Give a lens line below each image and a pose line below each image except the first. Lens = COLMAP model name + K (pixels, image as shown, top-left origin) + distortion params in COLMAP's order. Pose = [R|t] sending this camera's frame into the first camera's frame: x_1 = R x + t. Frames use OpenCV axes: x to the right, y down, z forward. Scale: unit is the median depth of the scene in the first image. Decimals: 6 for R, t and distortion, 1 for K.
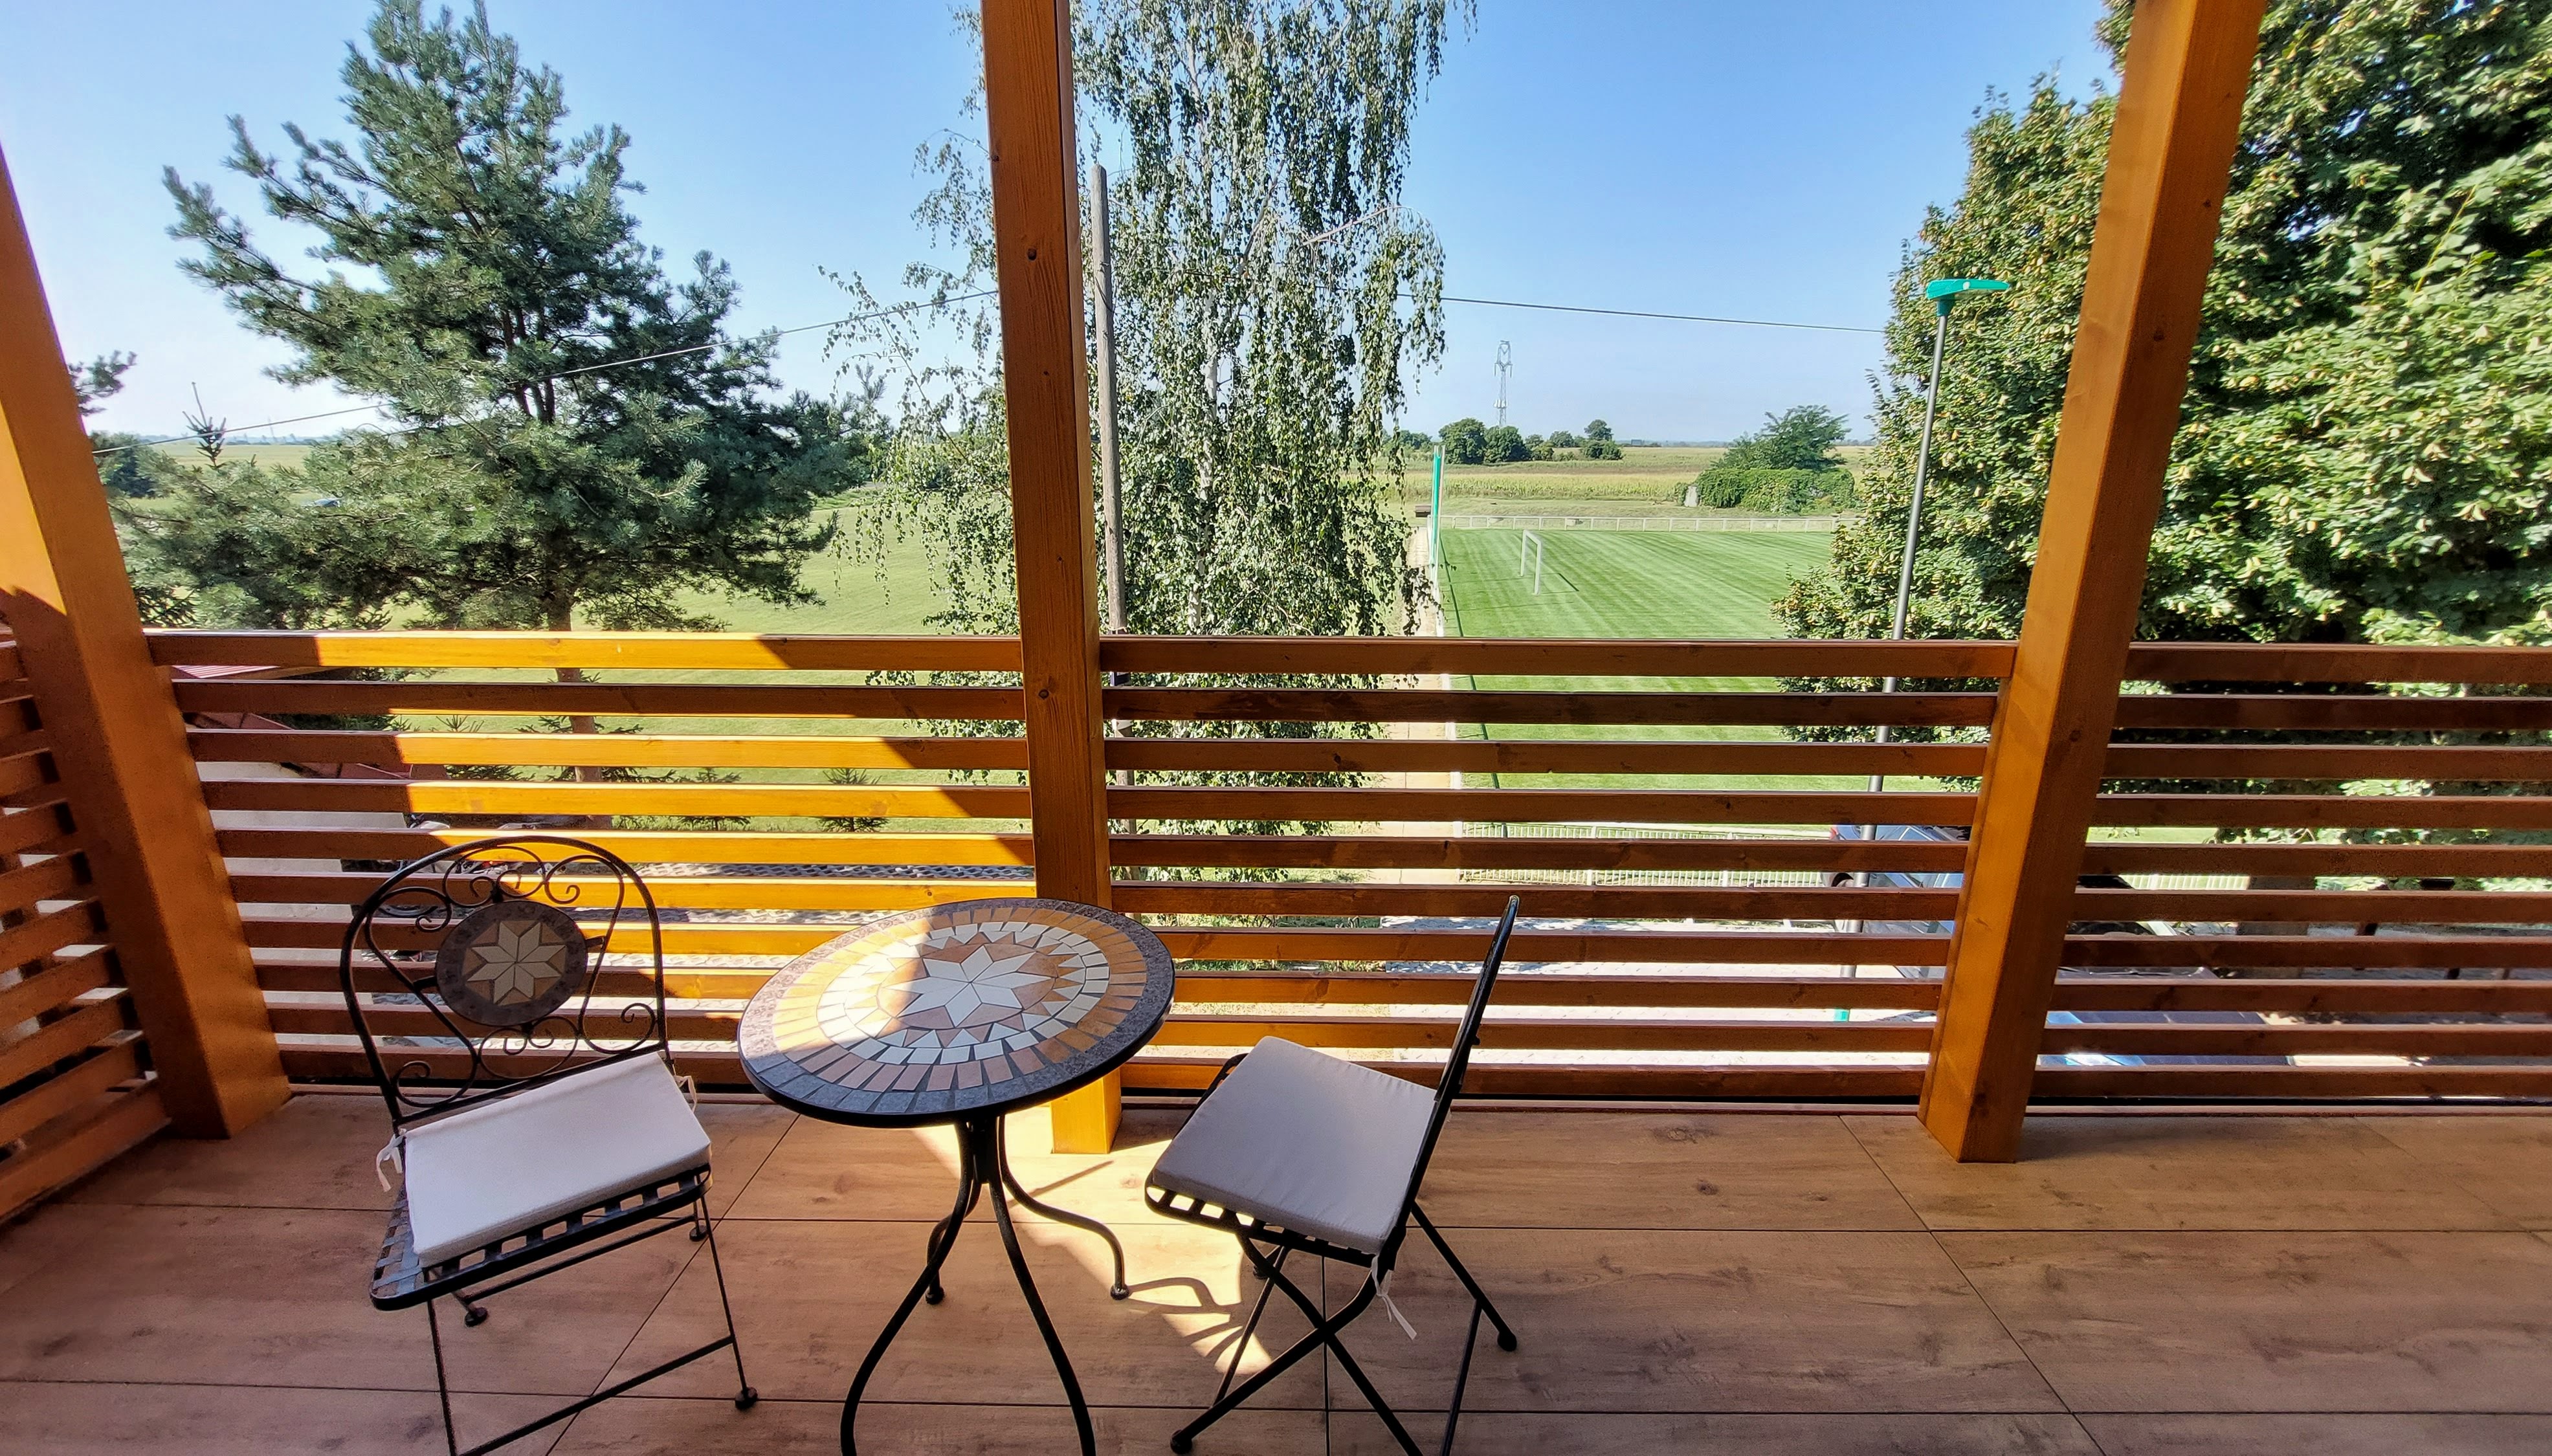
lens RADIAL K [[1053.7, 0, 1280.6], [0, 1053.7, 730.5], [0, 0, 1]] dist [-0.000687, -0.000123]
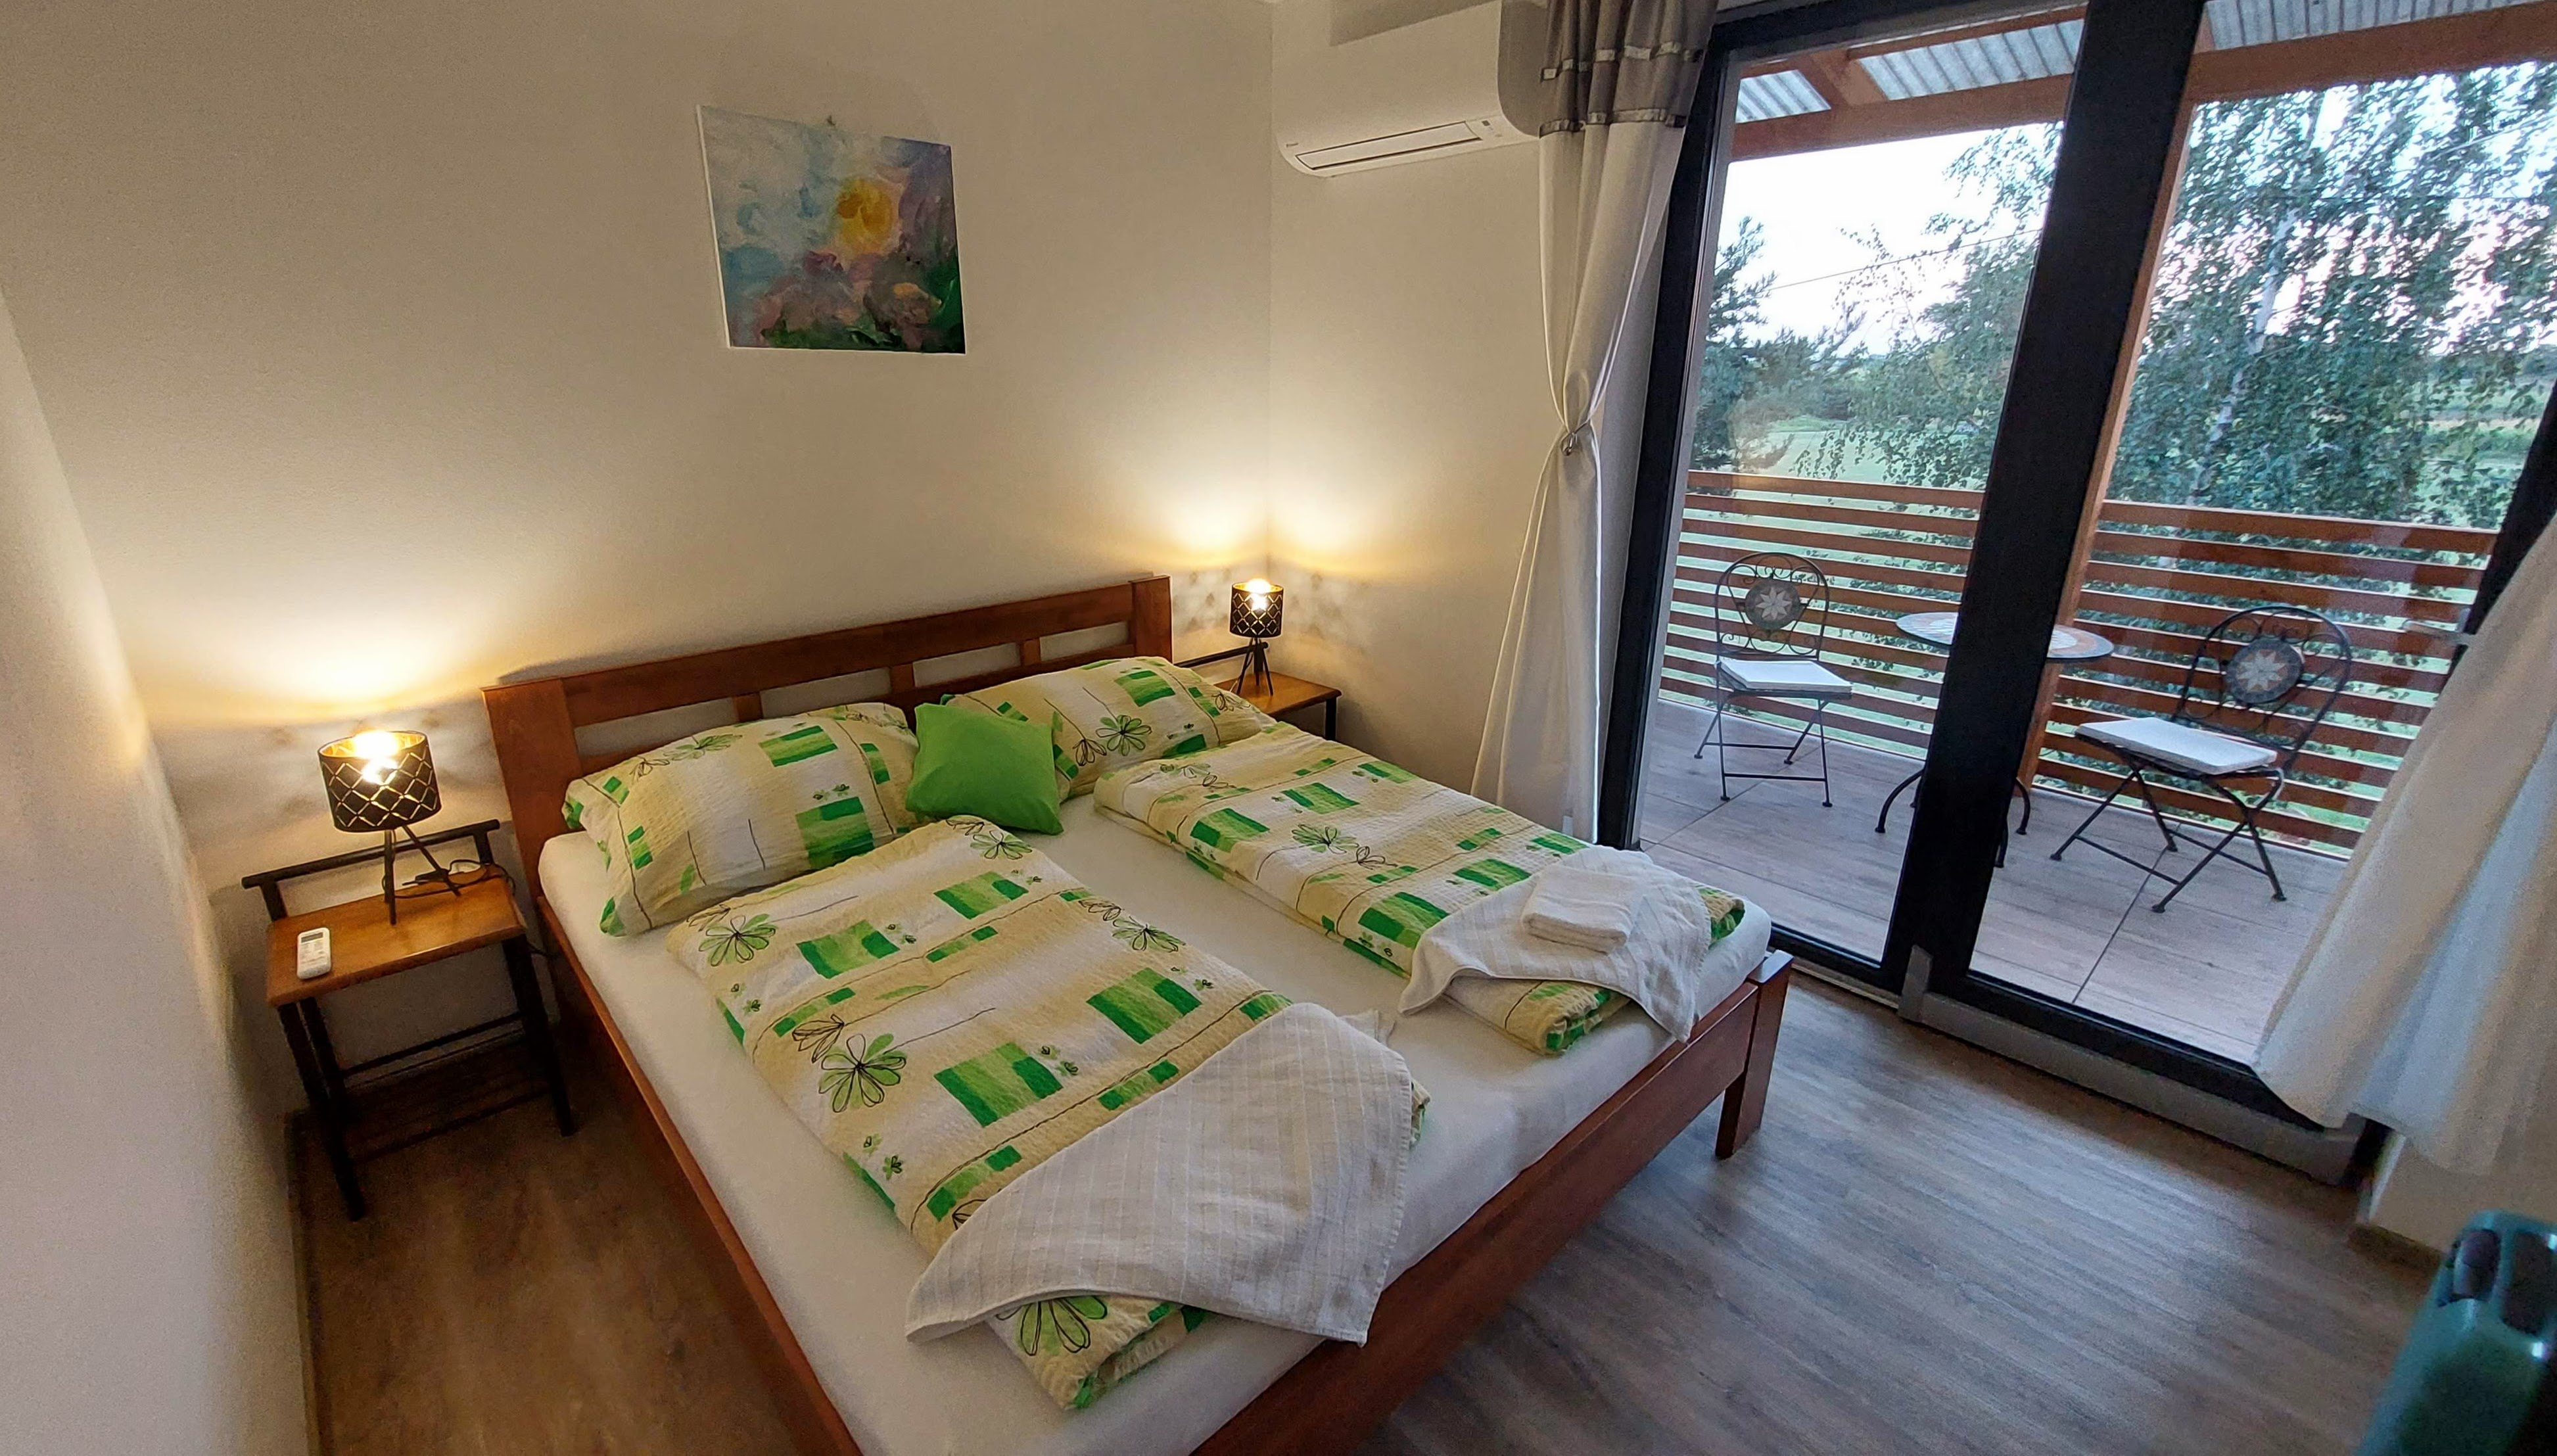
lens RADIAL K [[1055.9, 0, 1282.1], [0, 1055.9, 721.1], [0, 0, 1]] dist [-0.000687, -0.000123]
pose [[0.709449, 0.227977, -0.666864, 0.022853], [-0.189516, 0.973093, 0.131048, 0.052770], [0.678797, 0.033409, 0.733566, -0.220211]]
